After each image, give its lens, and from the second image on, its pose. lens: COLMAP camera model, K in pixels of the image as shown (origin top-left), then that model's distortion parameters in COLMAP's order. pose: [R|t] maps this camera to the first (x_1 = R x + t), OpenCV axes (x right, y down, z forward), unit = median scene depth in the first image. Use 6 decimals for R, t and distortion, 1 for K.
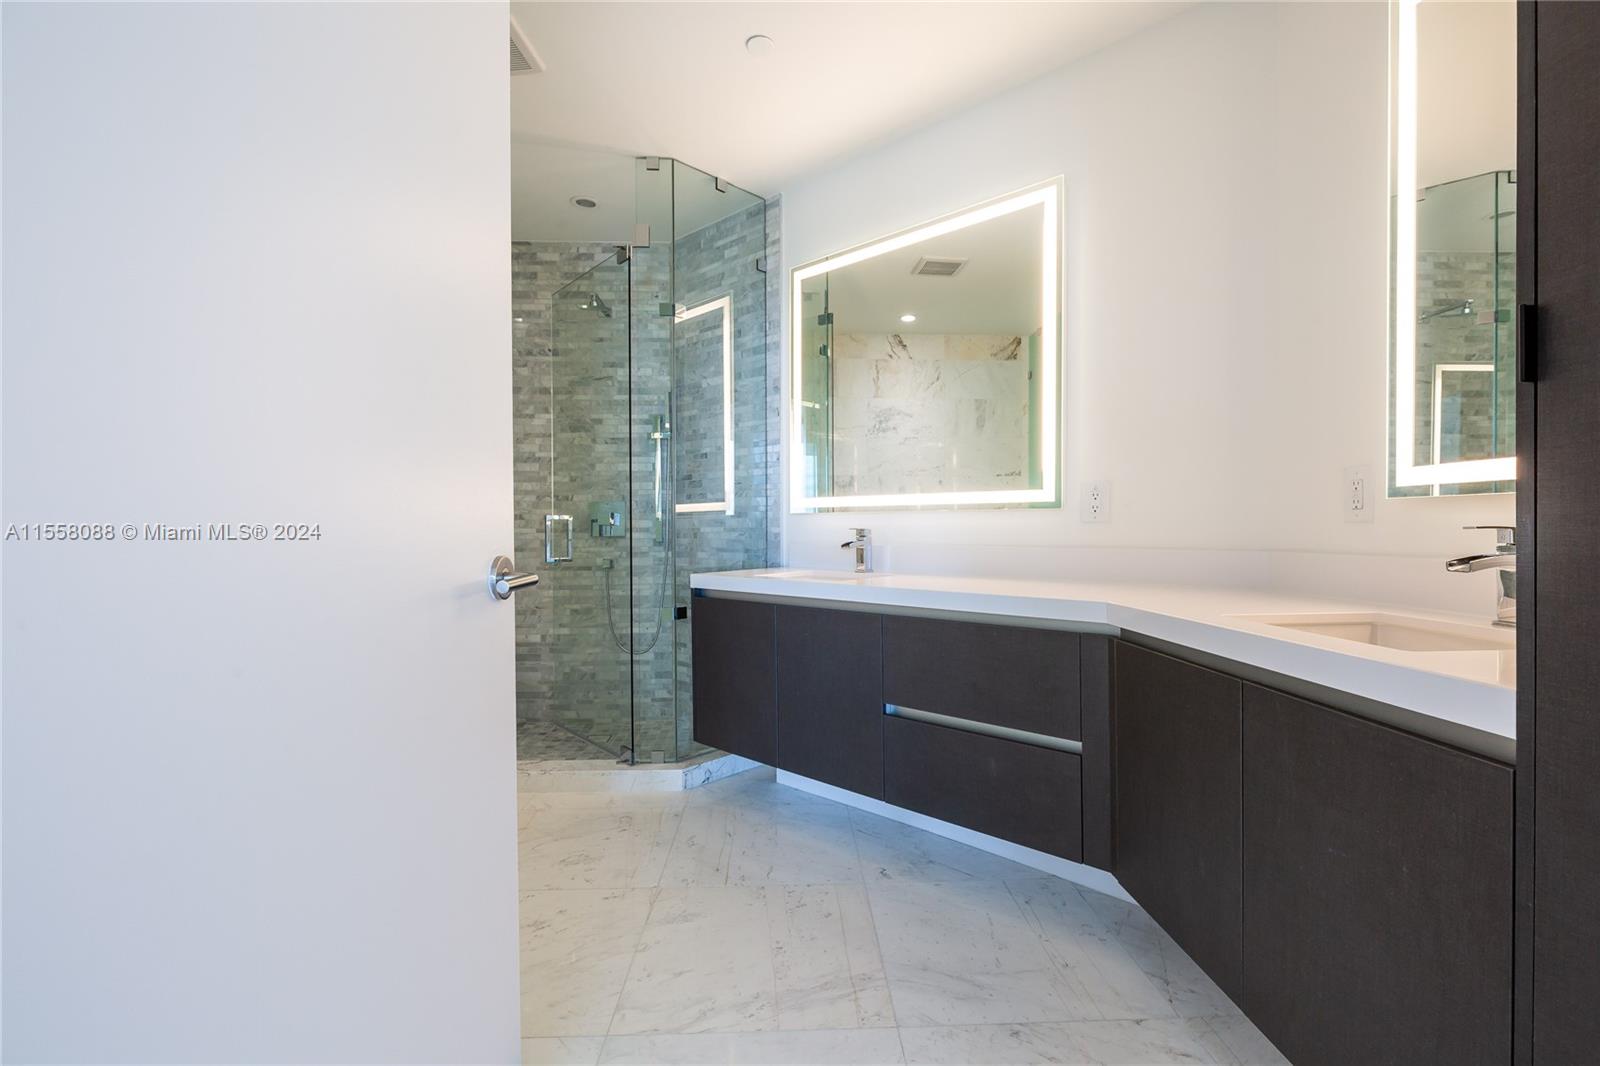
lens RADIAL K [[721.2, 0, 802.1], [0, 721.2, 527.0], [0, 0, 1]] dist [0.007766, -0.002365]
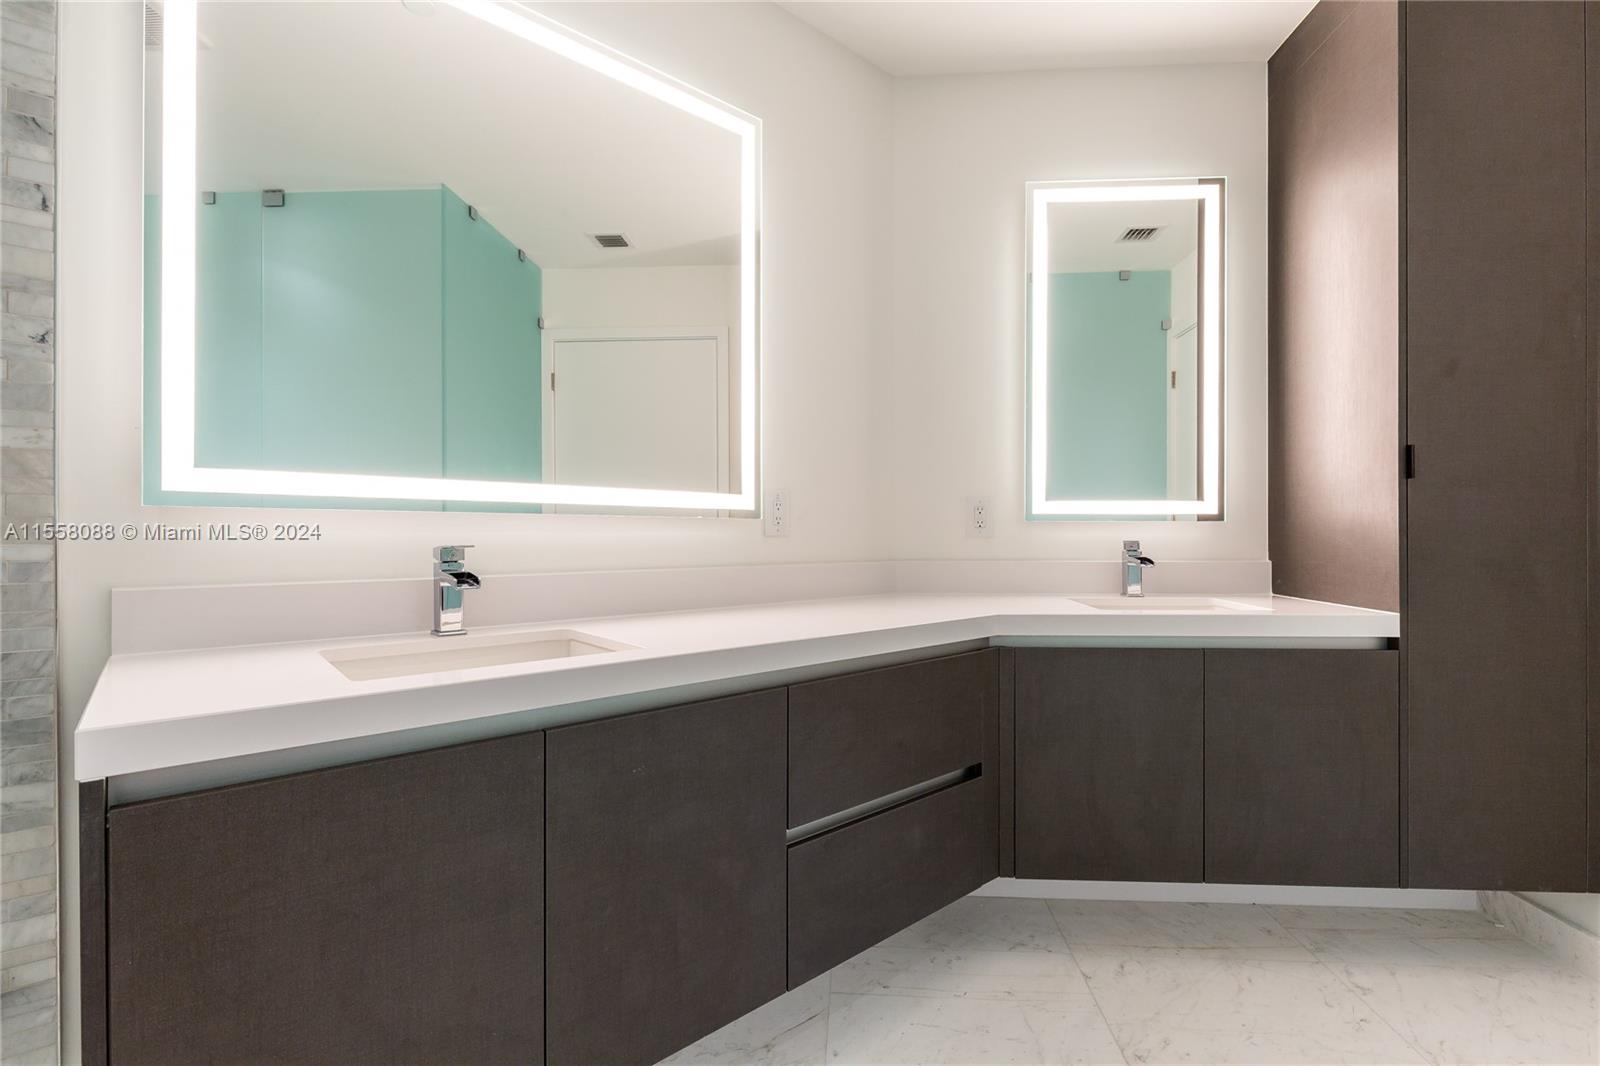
lens RADIAL K [[721.2, 0, 805.4], [0, 721.2, 541.3], [0, 0, 1]] dist [0.007766, -0.002365]
pose [[0.098528, 0.002431, 0.995131, -0.574501], [0.007187, 0.999969, -0.003155, 0.003424], [-0.995108, 0.007462, 0.098507, 1.081519]]
